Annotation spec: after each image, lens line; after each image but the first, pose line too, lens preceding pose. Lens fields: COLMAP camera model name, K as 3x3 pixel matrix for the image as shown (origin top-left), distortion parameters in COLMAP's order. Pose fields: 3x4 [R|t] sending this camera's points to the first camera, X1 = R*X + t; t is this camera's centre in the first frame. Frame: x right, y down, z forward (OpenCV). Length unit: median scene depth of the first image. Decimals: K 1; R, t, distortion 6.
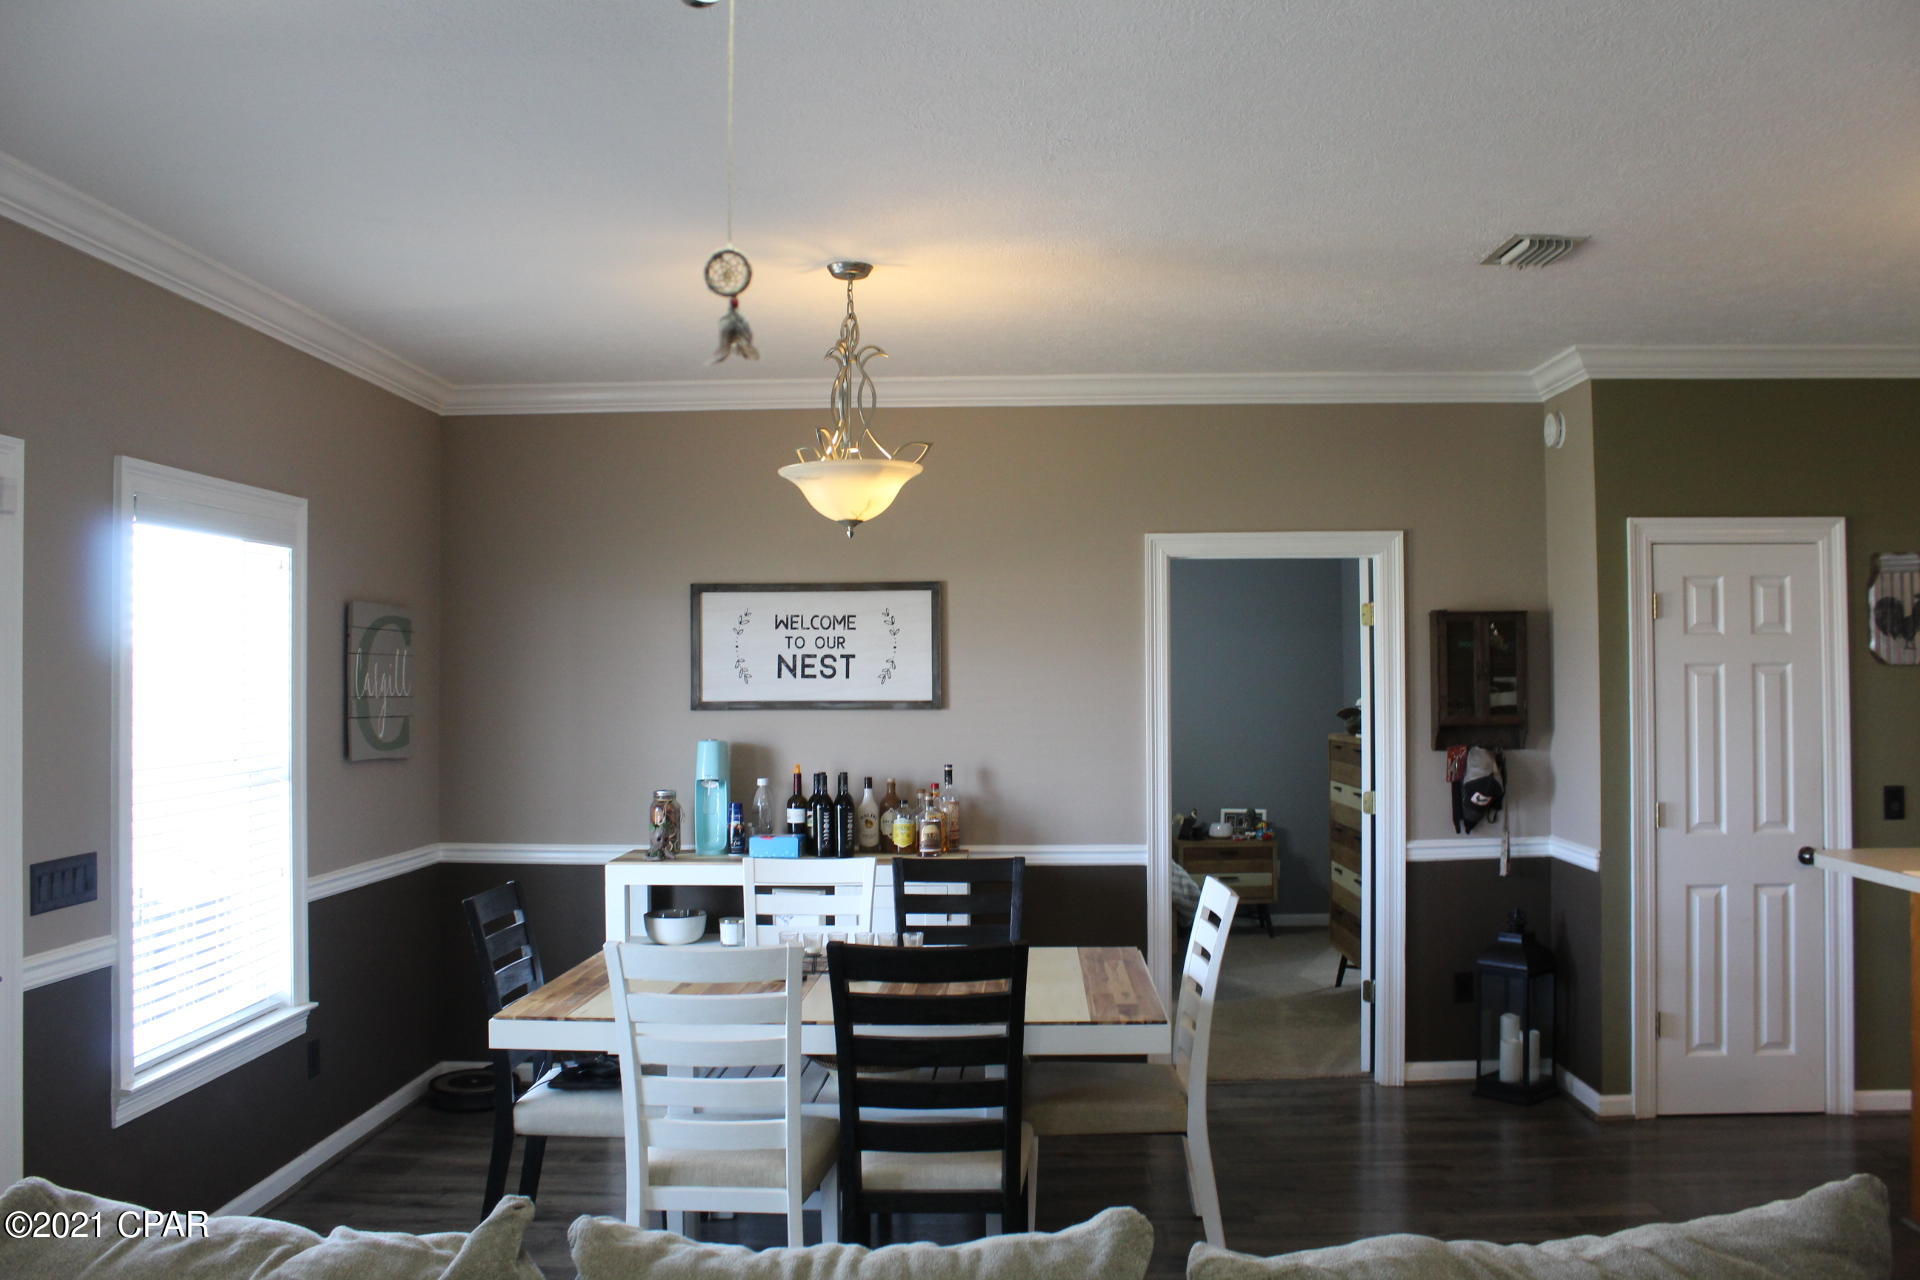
lens RADIAL K [[1590.5, 0, 1004.5], [0, 1590.5, 634.7], [0, 0, 1]] dist [-0.147774, 0.077010]
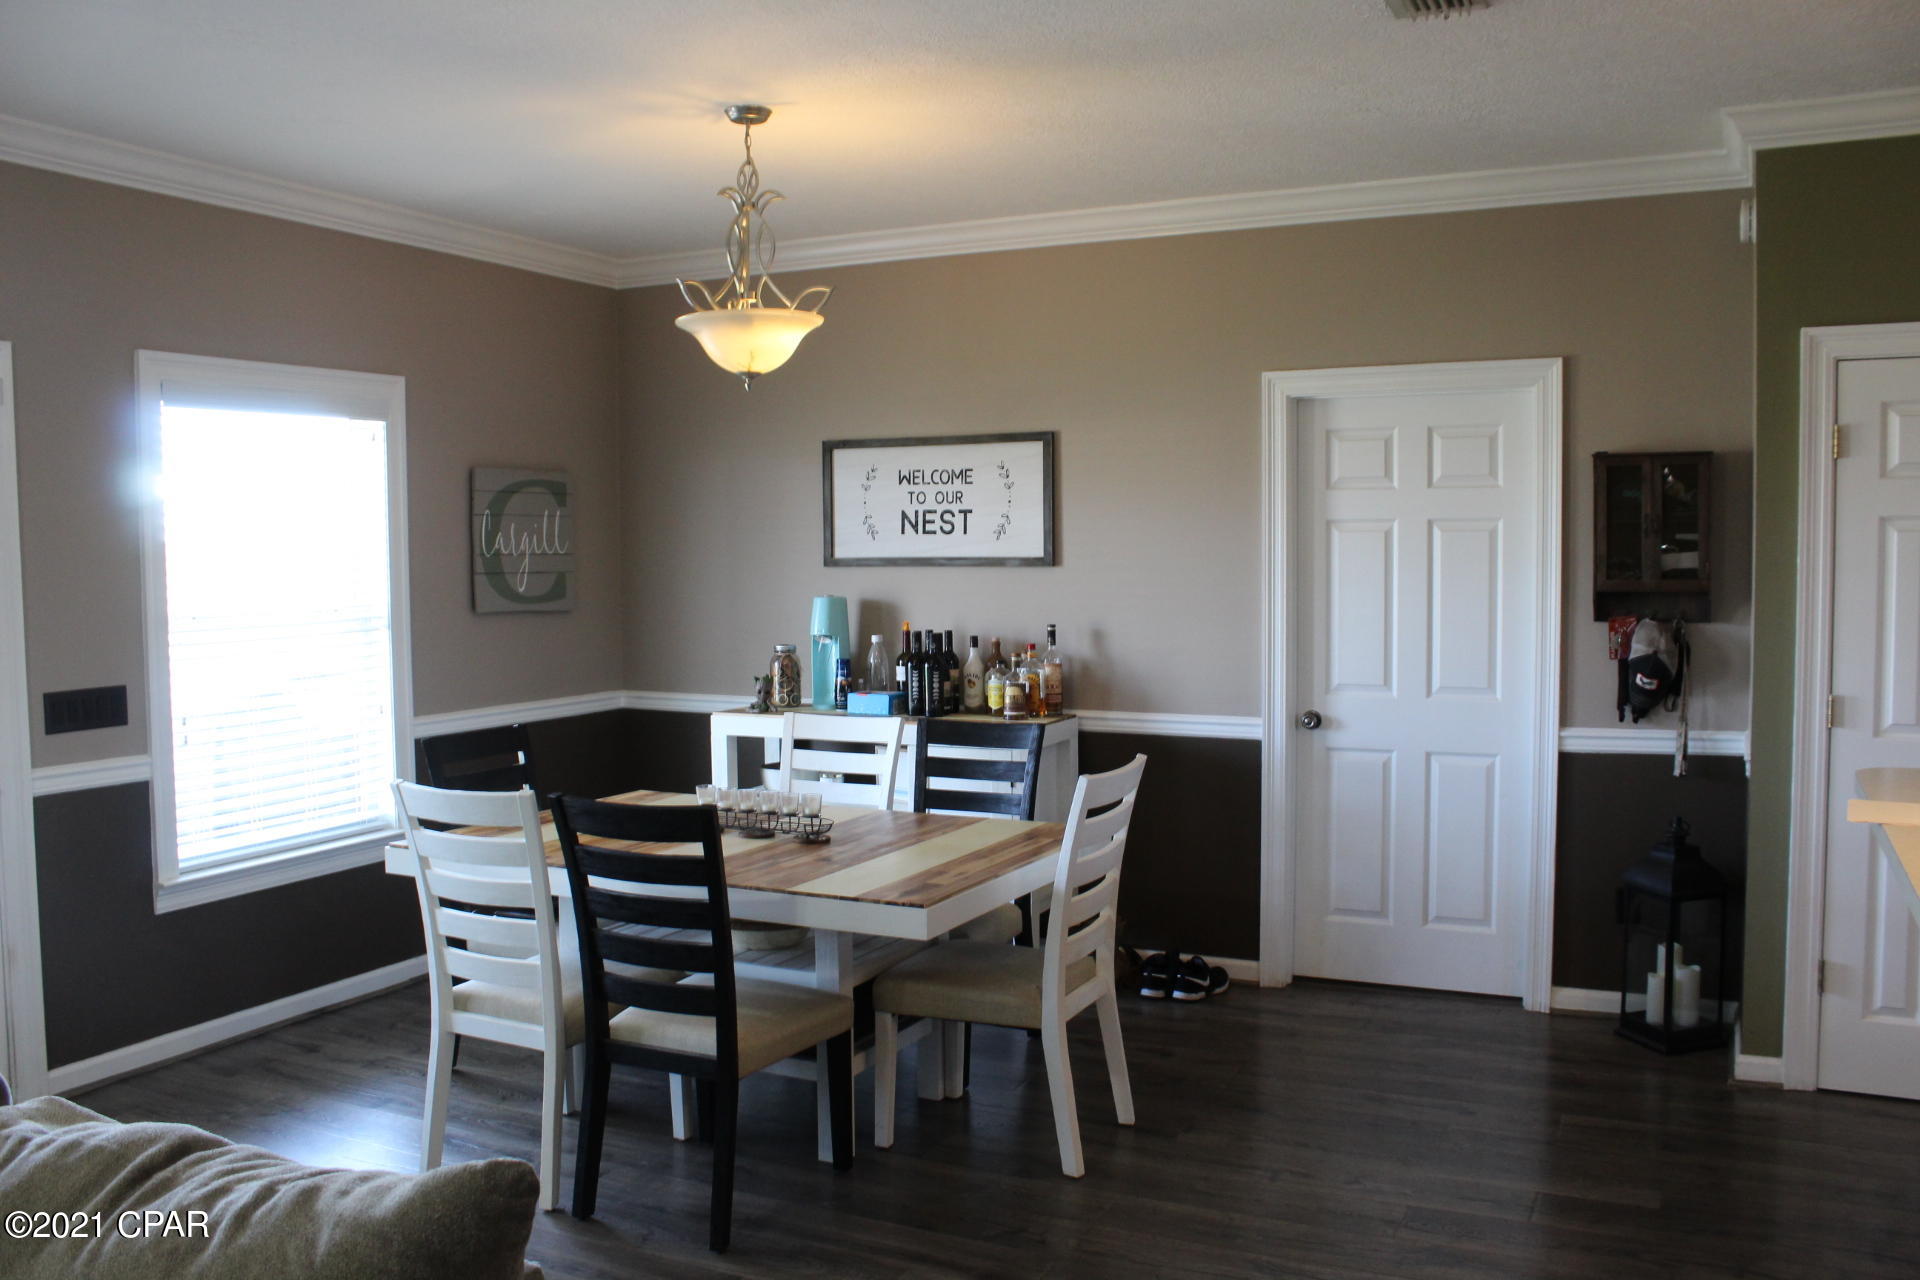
lens RADIAL K [[1590.5, 0, 956.1], [0, 1590.5, 636.6], [0, 0, 1]] dist [-0.147774, 0.077010]
pose [[0.908256, 0.023198, -0.417772, 0.323338], [0.014342, 0.996149, 0.086494, 0.005926], [0.418170, -0.084550, 0.904425, 0.118353]]
